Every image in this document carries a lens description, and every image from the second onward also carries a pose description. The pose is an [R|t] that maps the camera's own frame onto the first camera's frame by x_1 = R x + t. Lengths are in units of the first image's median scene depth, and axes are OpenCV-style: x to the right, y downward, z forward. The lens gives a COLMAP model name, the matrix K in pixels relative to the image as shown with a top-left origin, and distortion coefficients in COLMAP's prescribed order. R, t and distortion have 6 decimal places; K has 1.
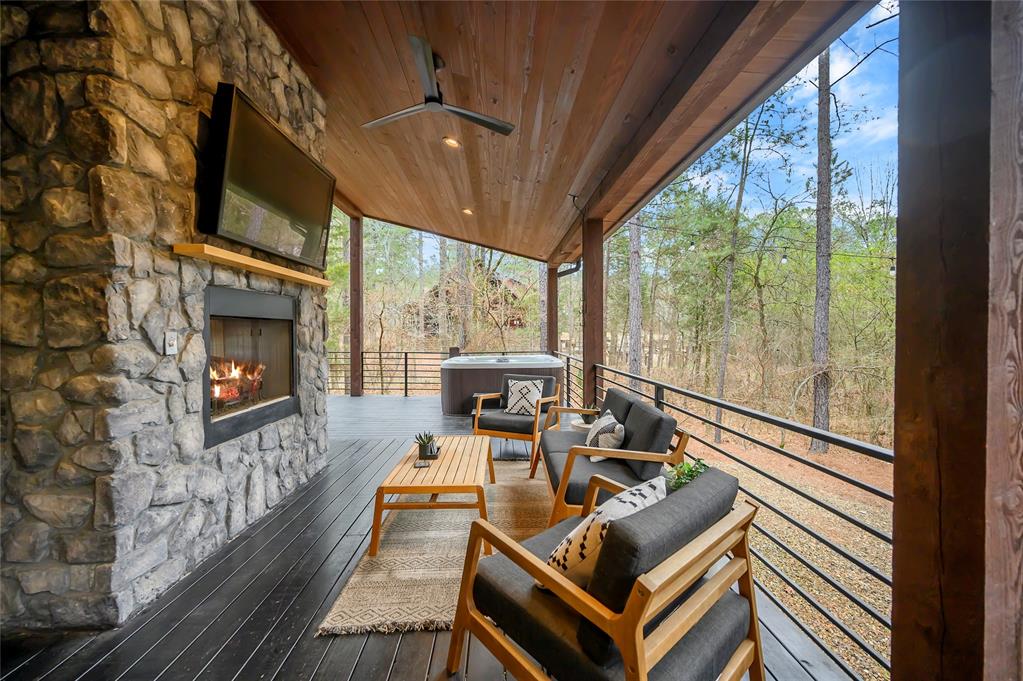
lens RADIAL K [[406.5, 0, 514.5], [0, 406.5, 340.7], [0, 0, 1]] dist [-0.000860, -0.000028]
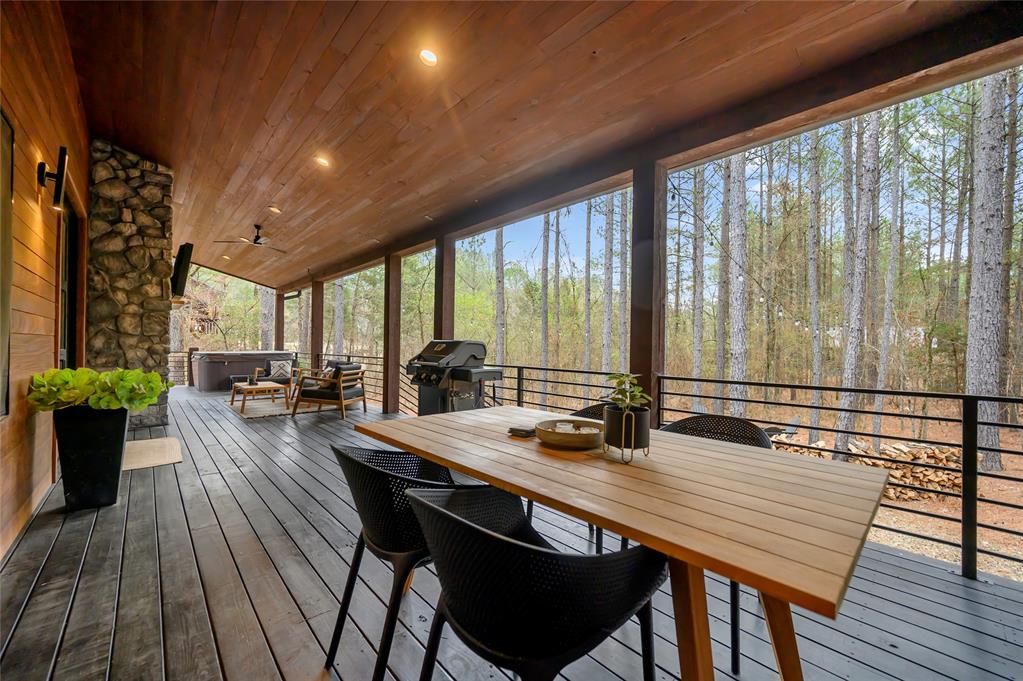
lens RADIAL K [[406.5, 0, 514.5], [0, 406.5, 340.7], [0, 0, 1]] dist [-0.000860, -0.000028]
pose [[0.764324, 0.022847, 0.644428, -0.980080], [-0.004283, 0.999530, -0.030356, 0.140132], [-0.644818, 0.020442, 0.764063, -3.186794]]
